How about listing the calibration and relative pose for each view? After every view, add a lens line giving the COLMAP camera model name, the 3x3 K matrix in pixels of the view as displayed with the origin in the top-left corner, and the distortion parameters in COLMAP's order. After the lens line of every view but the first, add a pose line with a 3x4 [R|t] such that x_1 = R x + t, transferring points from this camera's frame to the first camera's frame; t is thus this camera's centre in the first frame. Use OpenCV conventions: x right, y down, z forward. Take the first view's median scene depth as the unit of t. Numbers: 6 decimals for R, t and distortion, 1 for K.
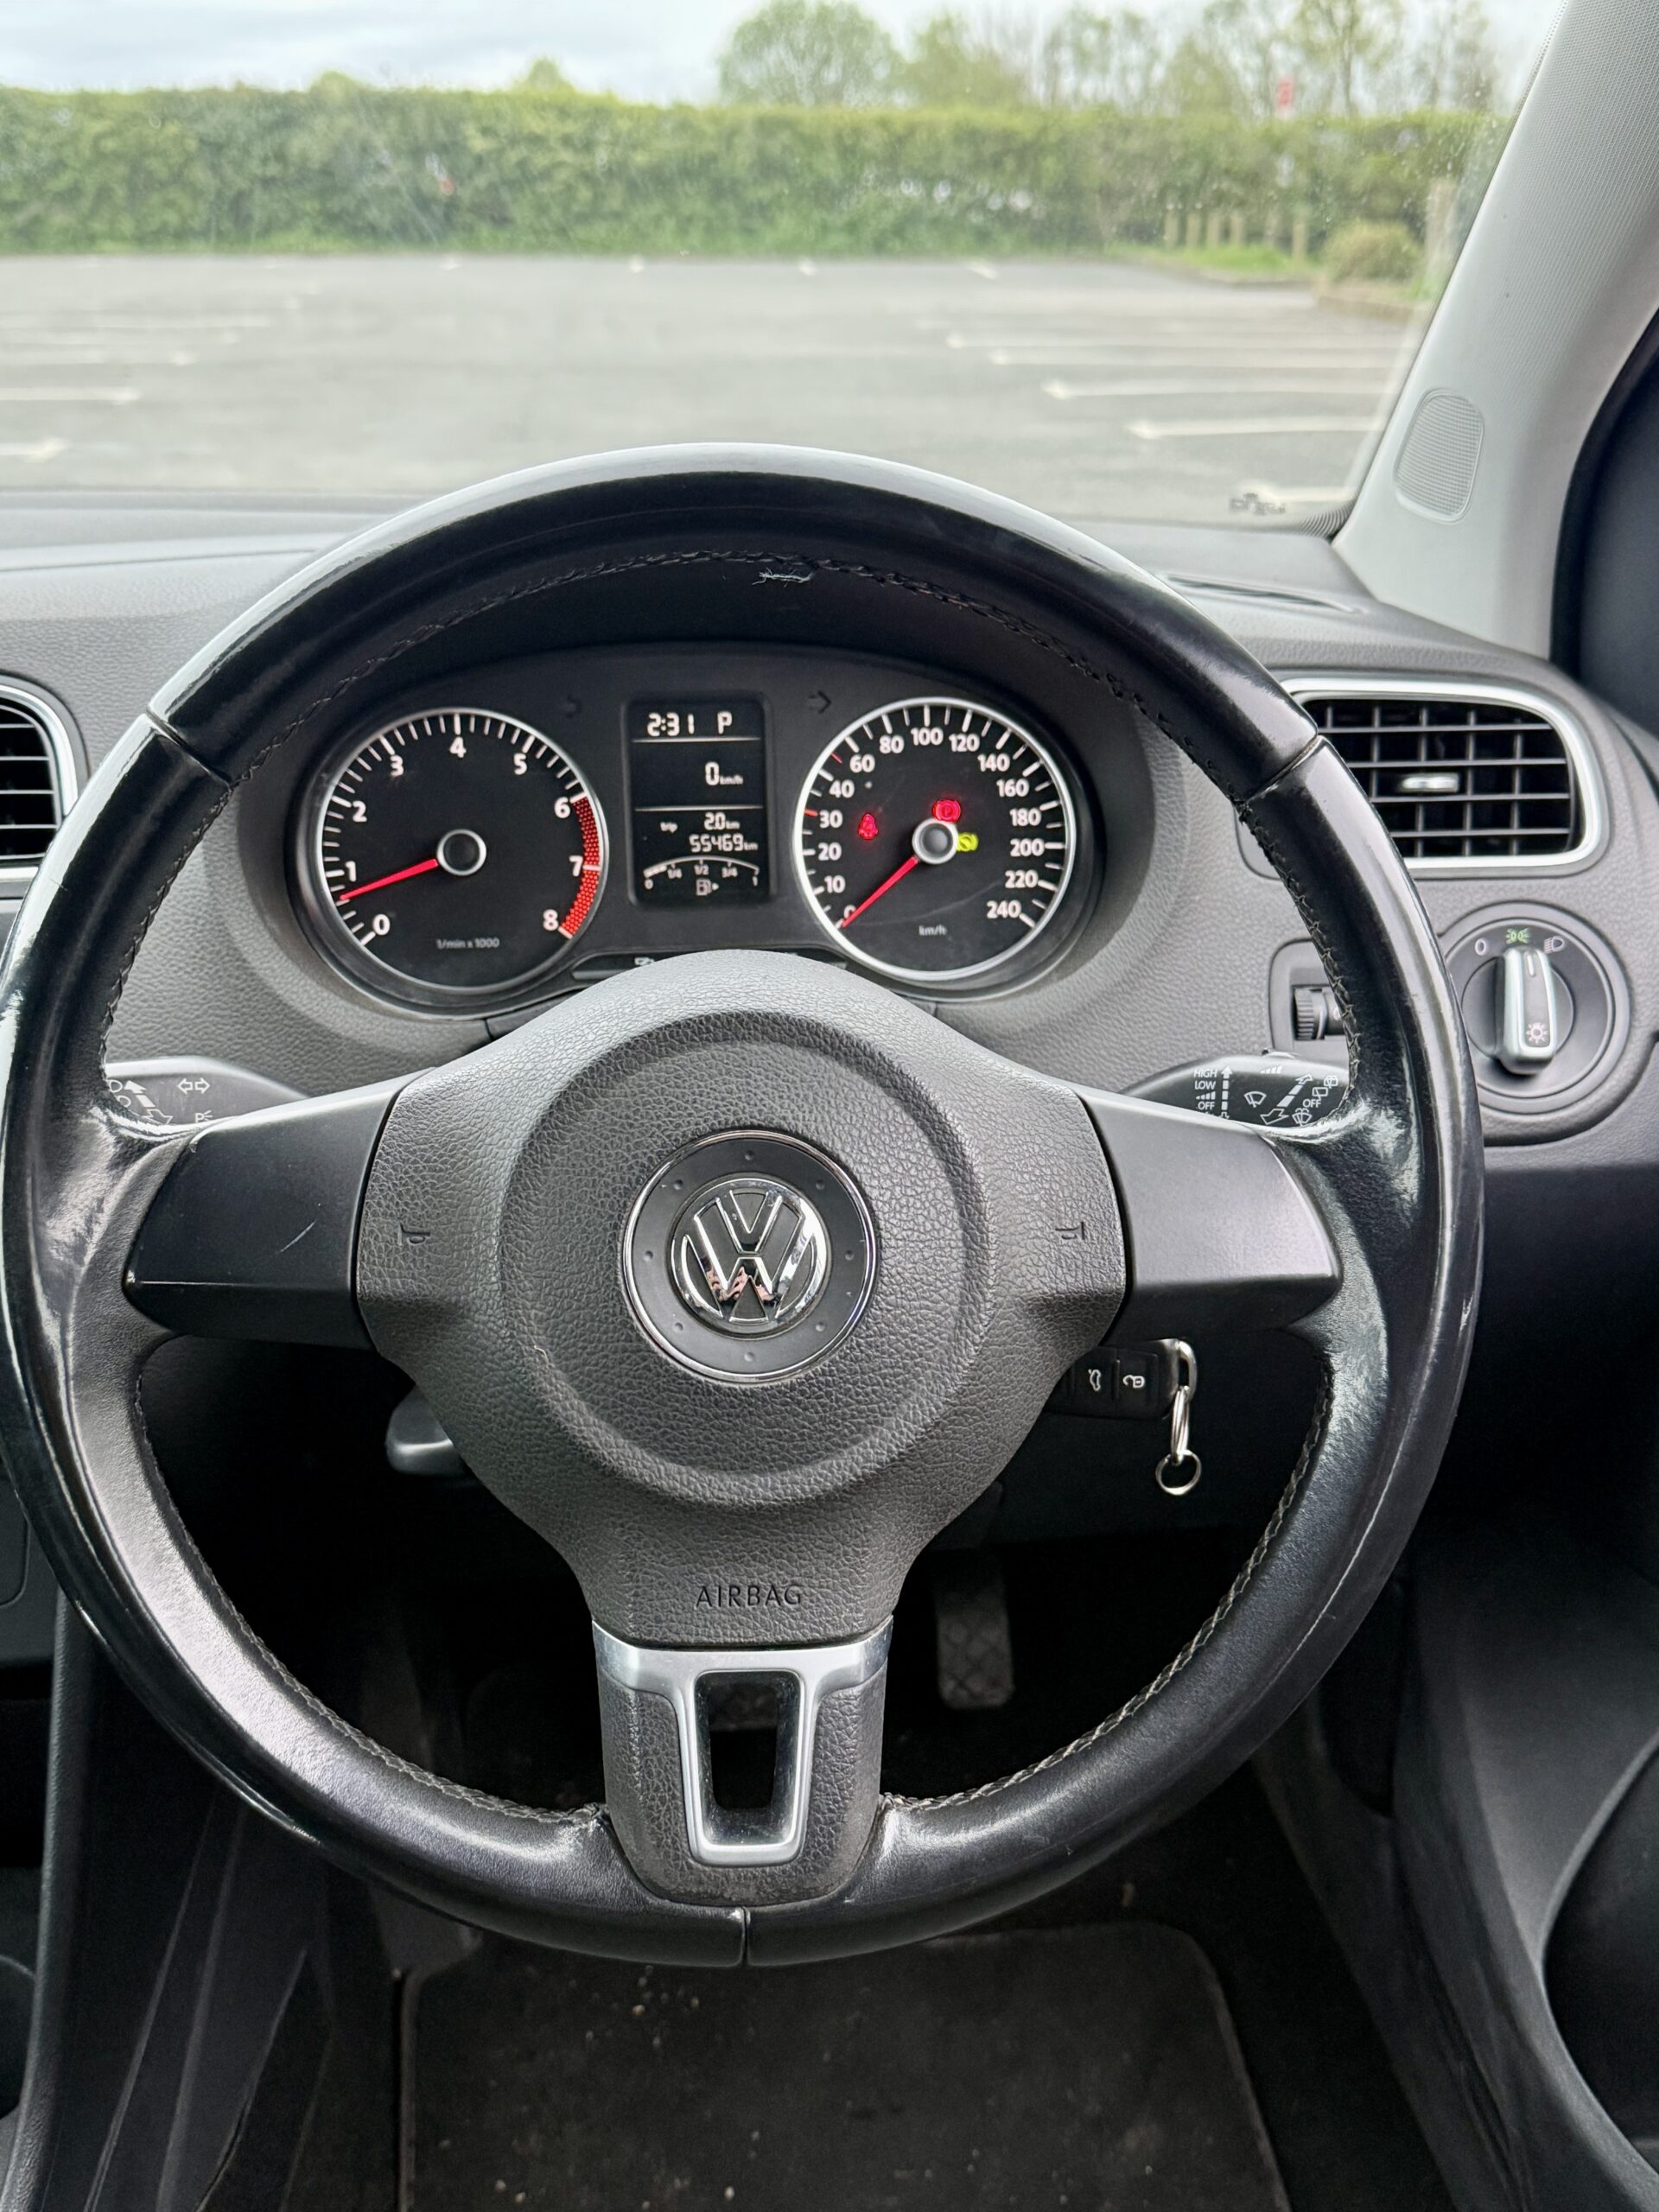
lens RADIAL K [[2233.2, 0, 829.5], [0, 2233.2, 1106.0], [0, 0, 1]] dist [0.148855, -0.347733]
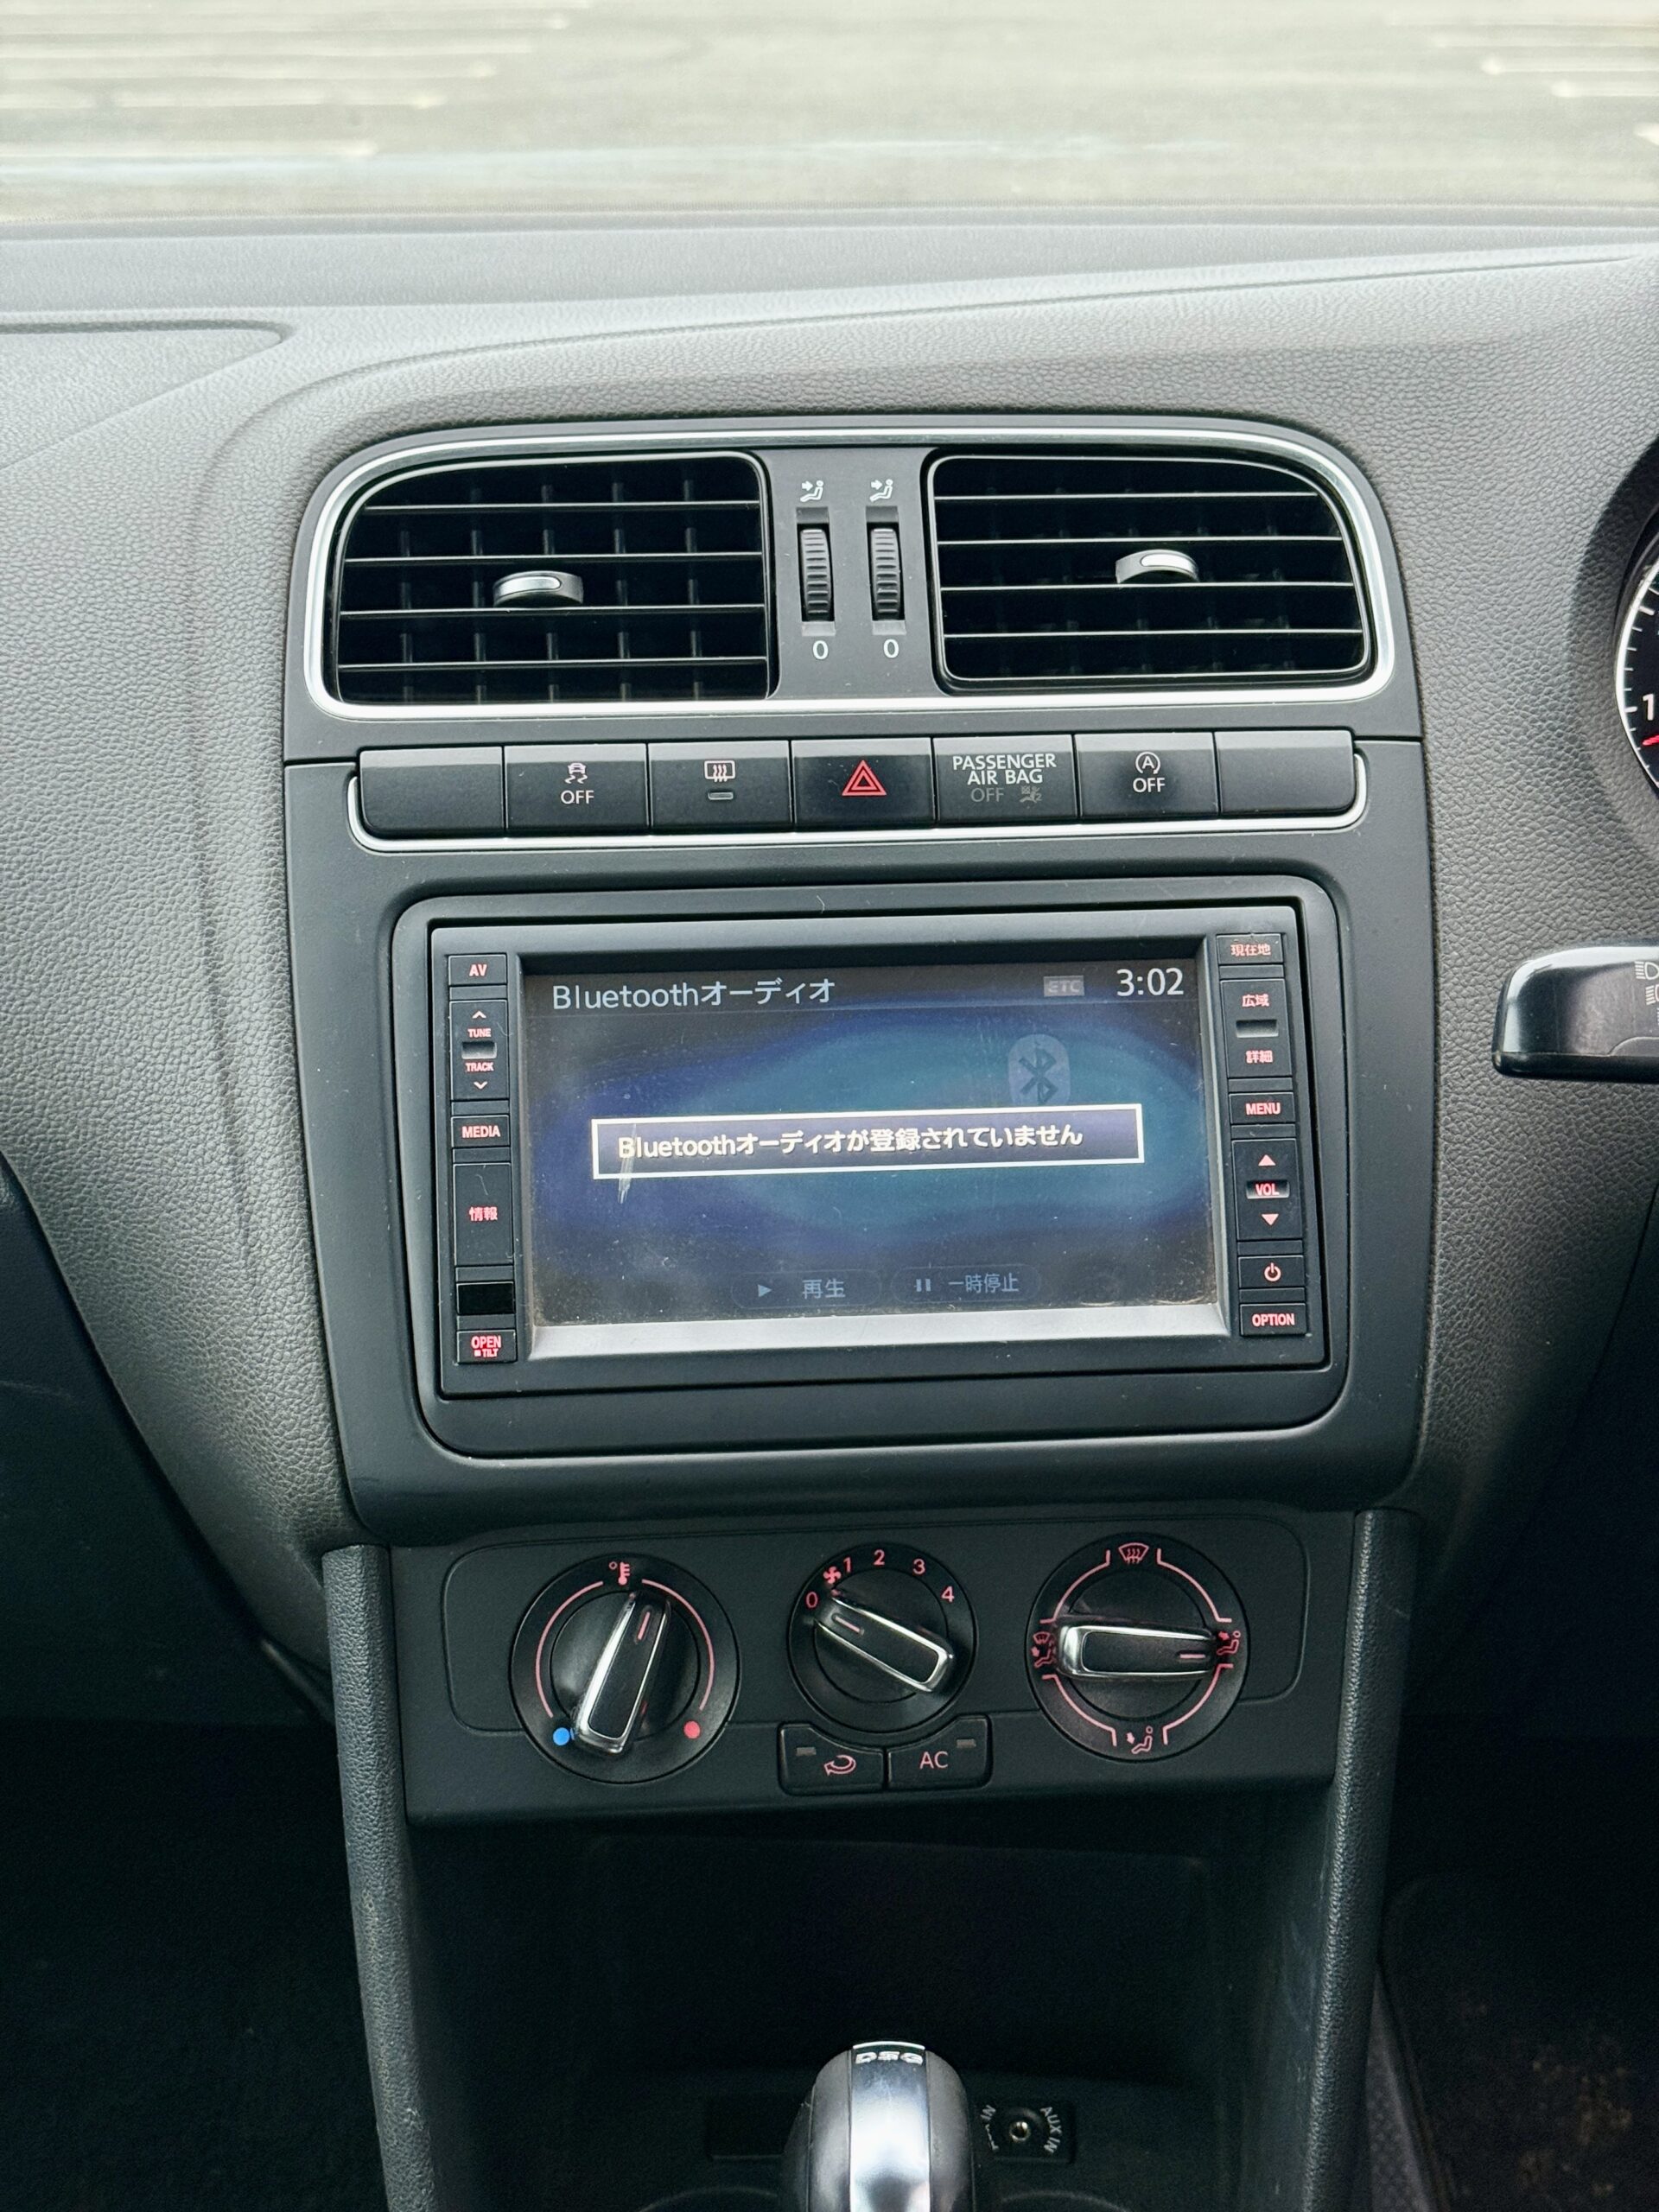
lens RADIAL K [[3141.2, 0, 829.5], [0, 3141.2, 1106.0], [0, 0, 1]] dist [0.152141, -0.290173]
pose [[0.992604, 0.033414, -0.116706, -0.343029], [-0.035032, 0.999316, -0.011843, 0.041491], [0.116231, 0.015844, 0.993096, -0.021595]]
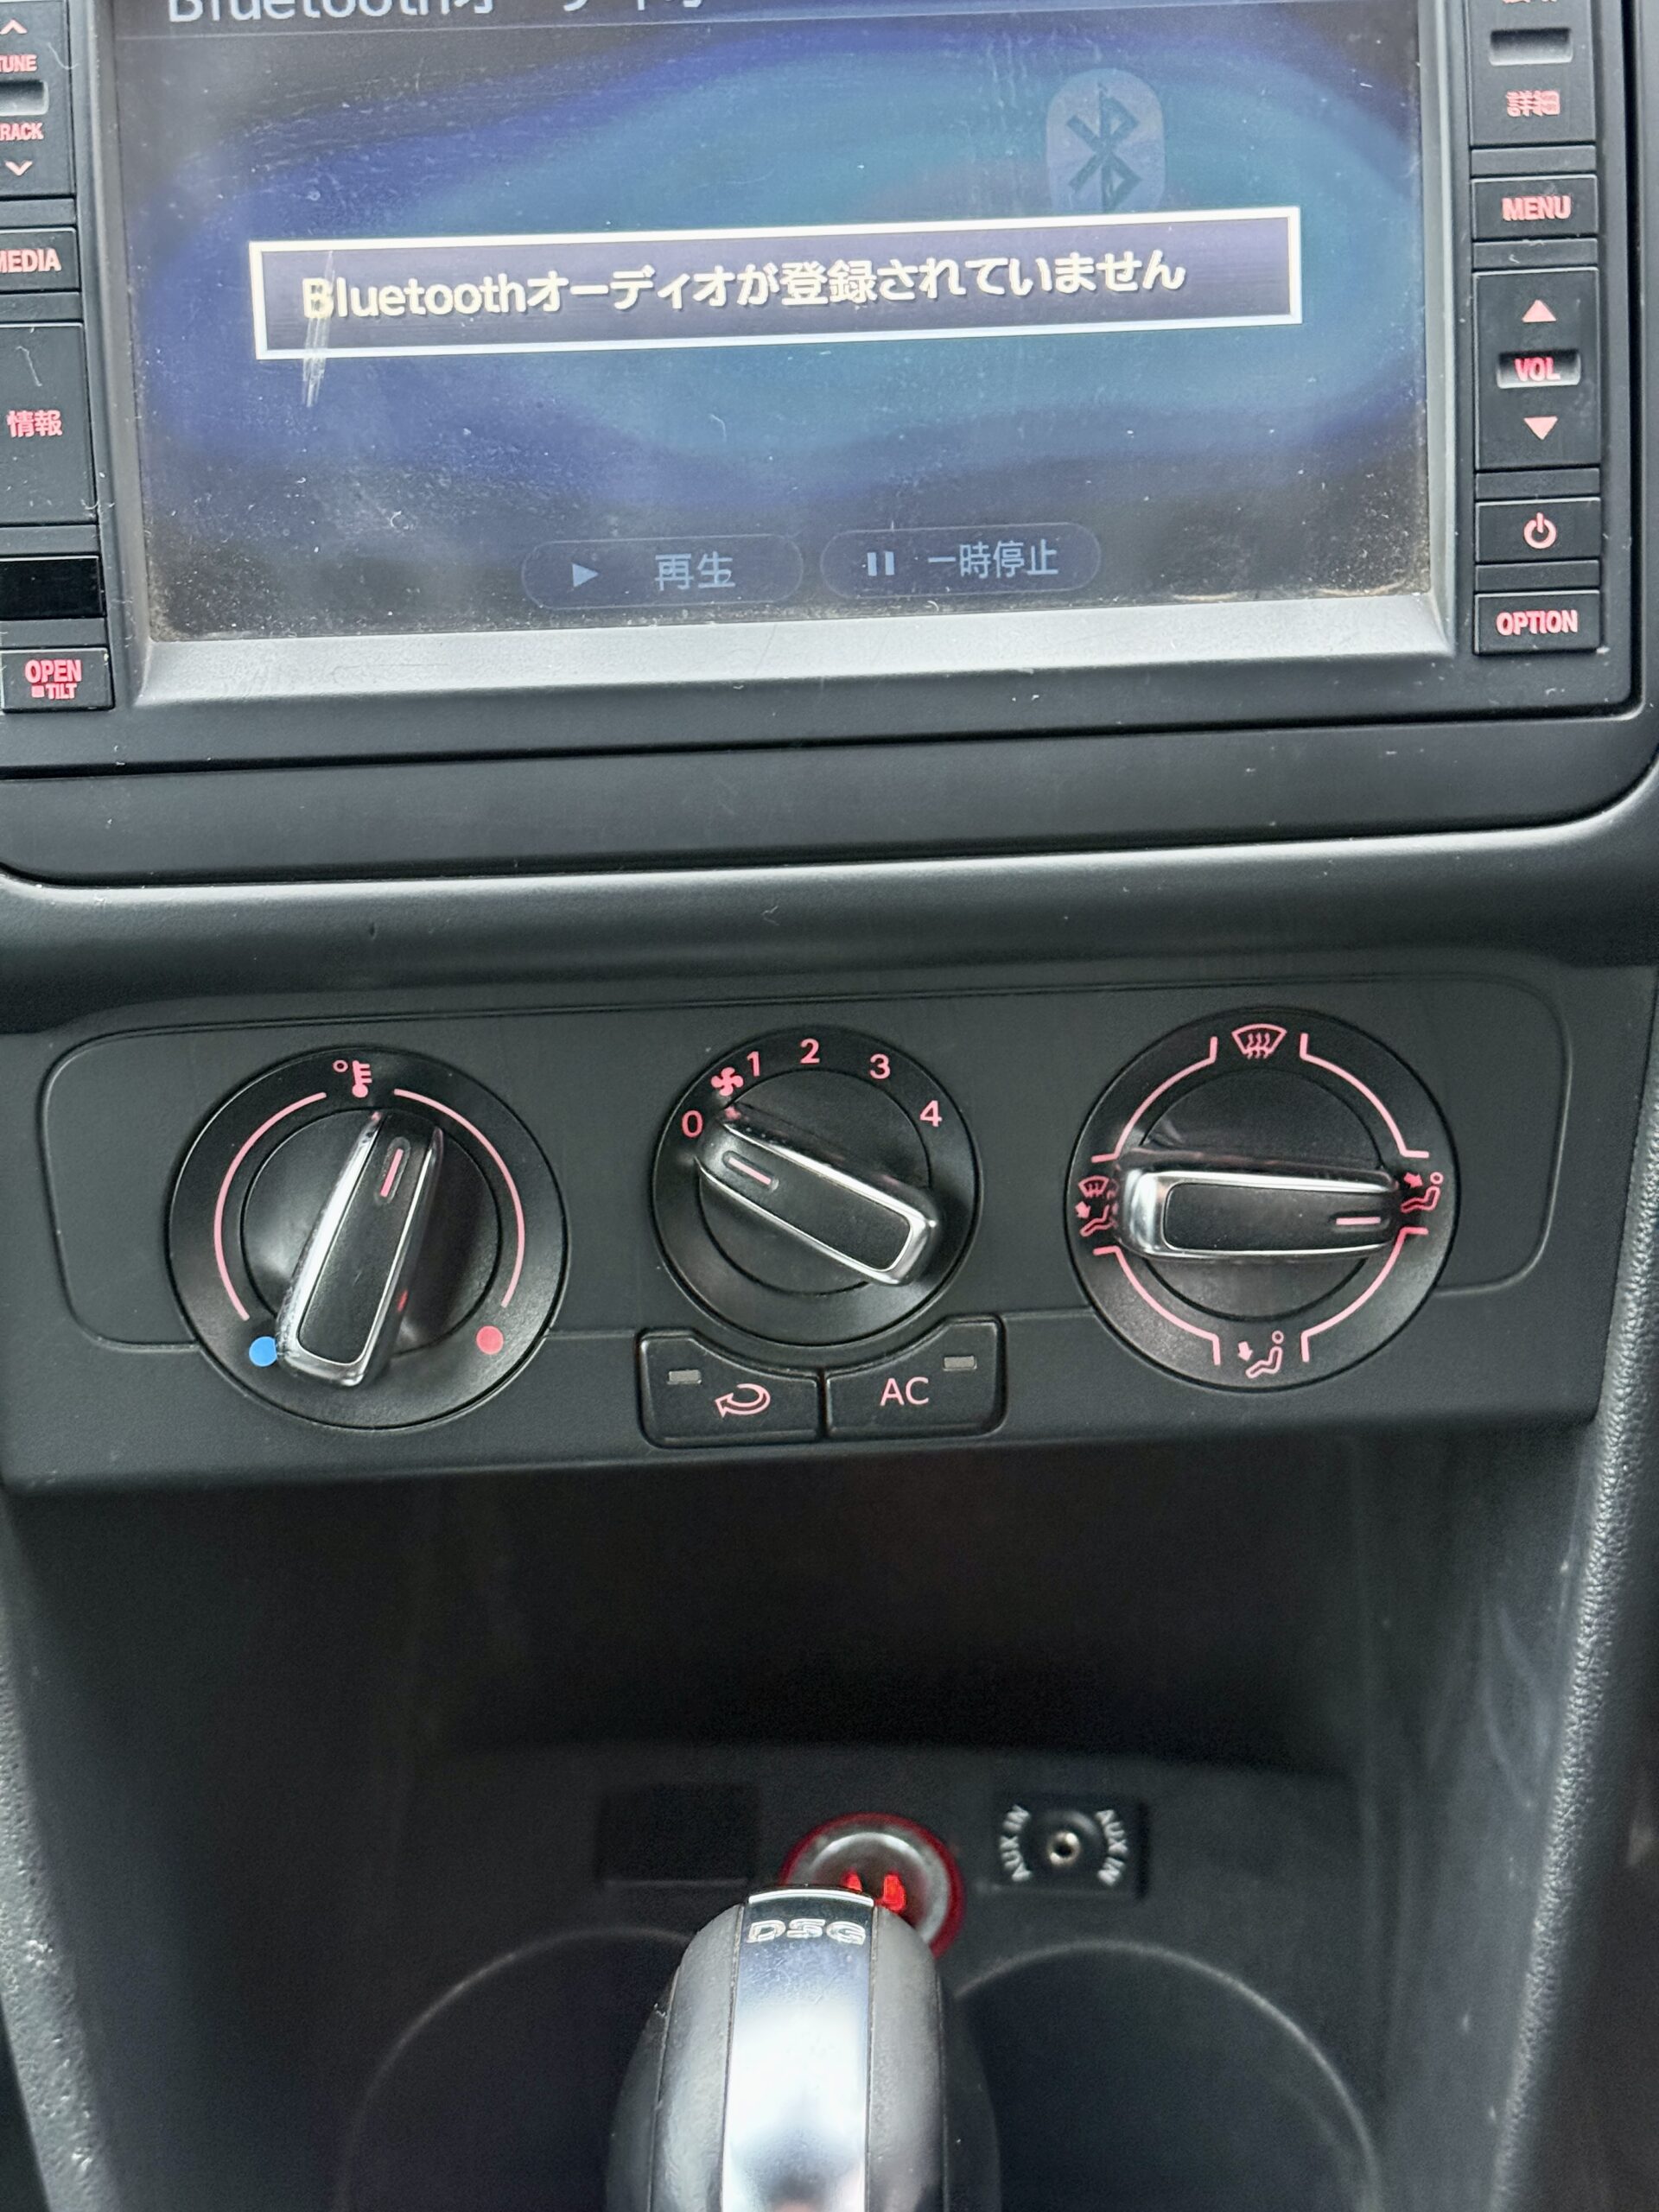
lens RADIAL K [[3141.2, 0, 829.5], [0, 3141.2, 1106.0], [0, 0, 1]] dist [0.152141, -0.290173]
pose [[0.987936, 0.059559, -0.142950, -0.352625], [-0.029006, 0.977916, 0.206974, 0.061566], [0.152120, -0.200331, 0.967847, 0.370065]]
